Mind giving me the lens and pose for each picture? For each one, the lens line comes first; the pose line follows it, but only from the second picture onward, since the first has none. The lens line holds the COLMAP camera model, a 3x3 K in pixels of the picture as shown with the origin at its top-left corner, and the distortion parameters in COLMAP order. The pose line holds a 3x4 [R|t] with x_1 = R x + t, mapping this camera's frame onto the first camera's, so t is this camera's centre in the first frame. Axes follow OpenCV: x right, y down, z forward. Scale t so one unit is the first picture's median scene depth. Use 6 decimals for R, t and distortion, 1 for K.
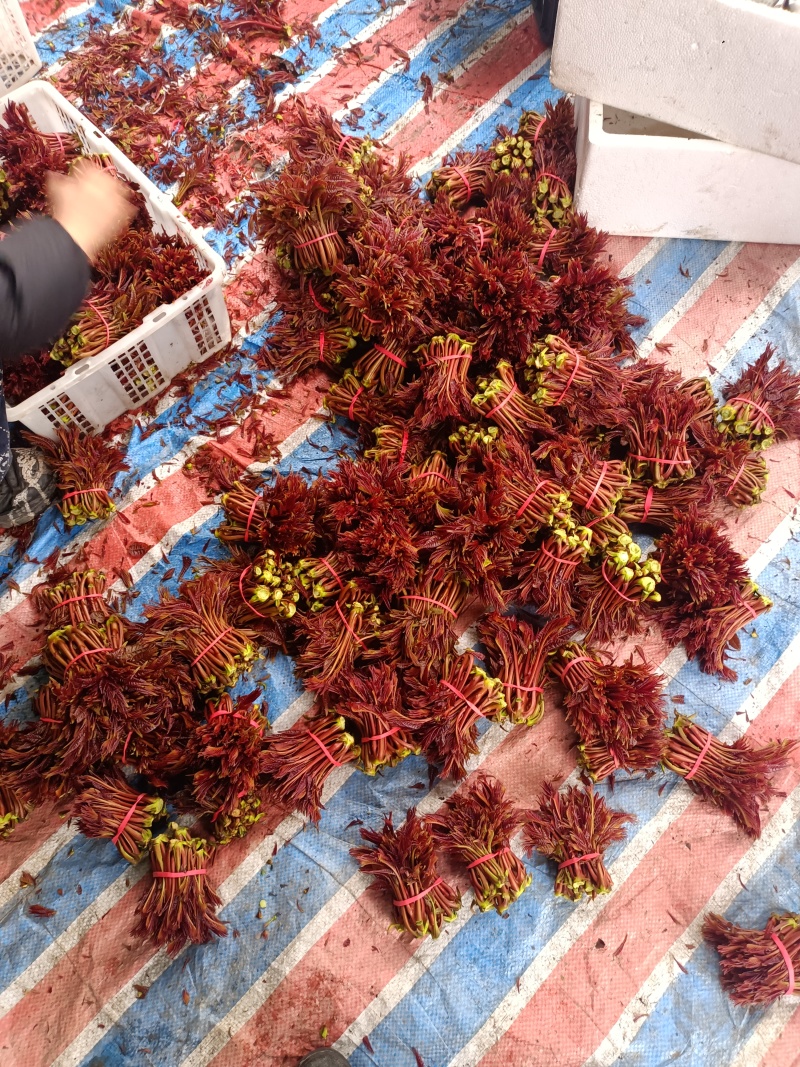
lens RADIAL K [[897.4, 0, 398.1], [0, 897.4, 516.0], [0, 0, 1]] dist [0.001870, -0.000487]
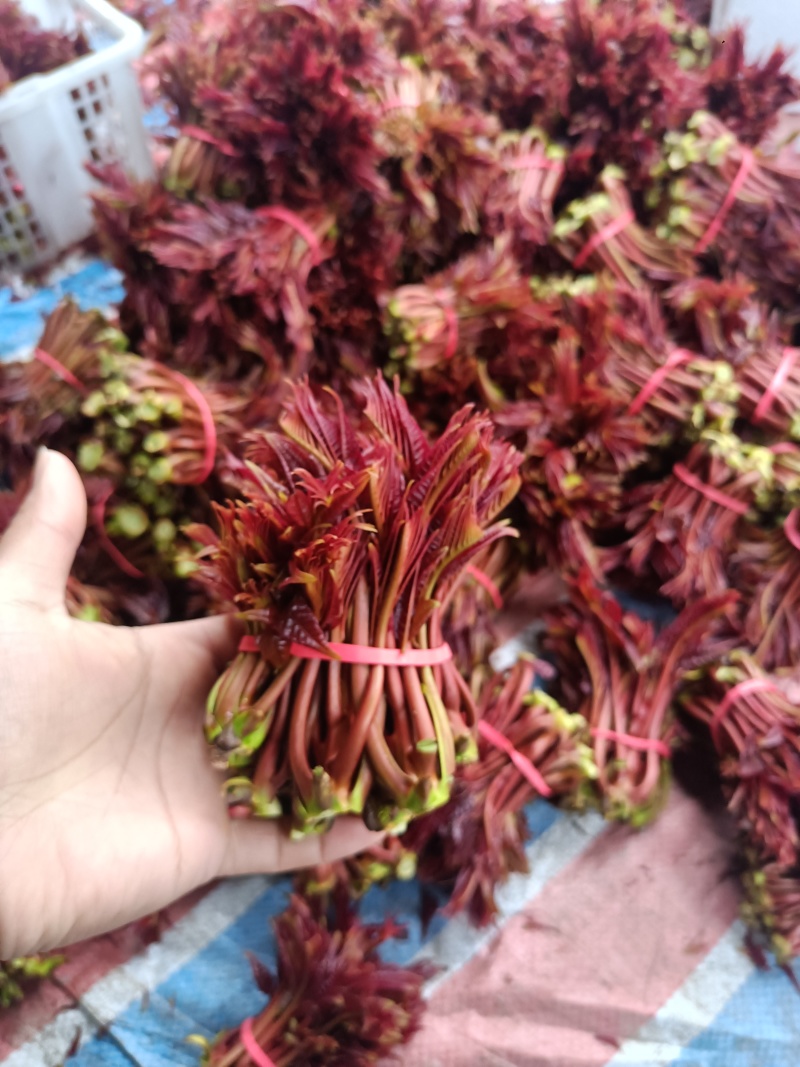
lens RADIAL K [[897.4, 0, 398.1], [0, 897.4, 516.0], [0, 0, 1]] dist [0.001870, -0.000487]
pose [[0.995602, 0.075315, -0.055710, 0.032134], [-0.083032, 0.984810, -0.152498, 0.156576], [0.043379, 0.156453, 0.986732, 0.495235]]
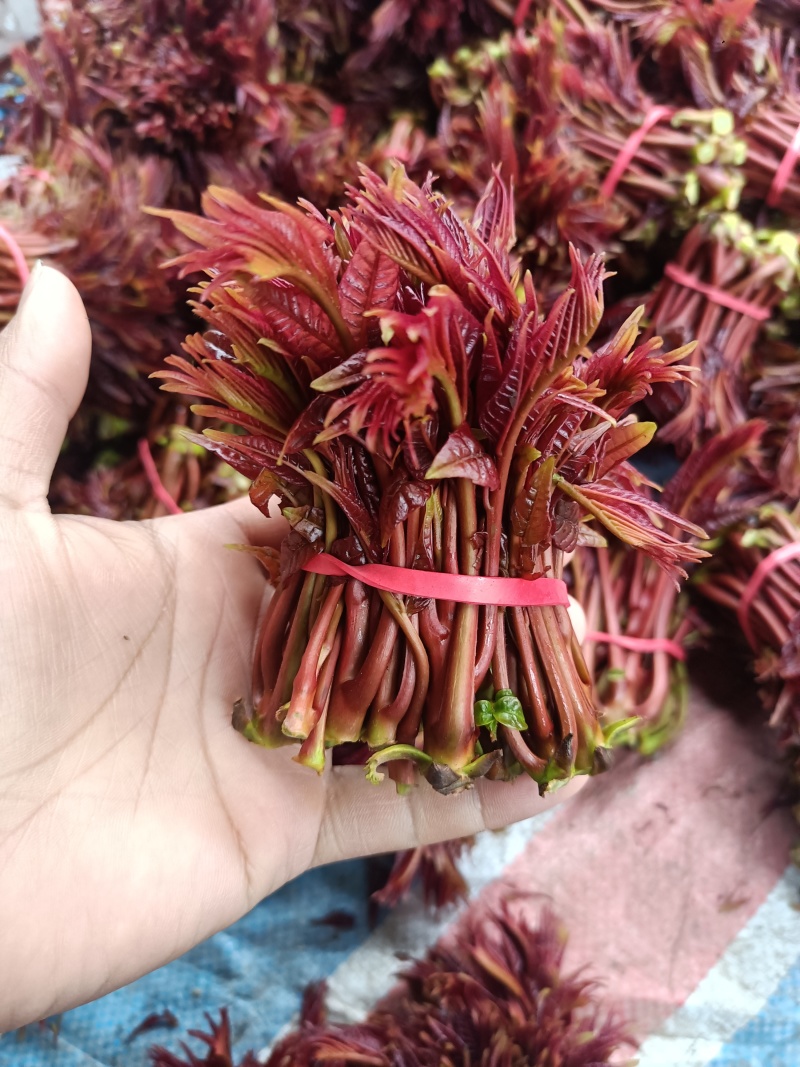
lens RADIAL K [[925.5, 0, 378.0], [0, 925.5, 529.6], [0, 0, 1]] dist [-0.012316, -0.009029]
pose [[0.995836, -0.017214, -0.089518, 0.074219], [0.012118, 0.998291, -0.057161, 0.166984], [0.090349, 0.055838, 0.994344, 0.625066]]
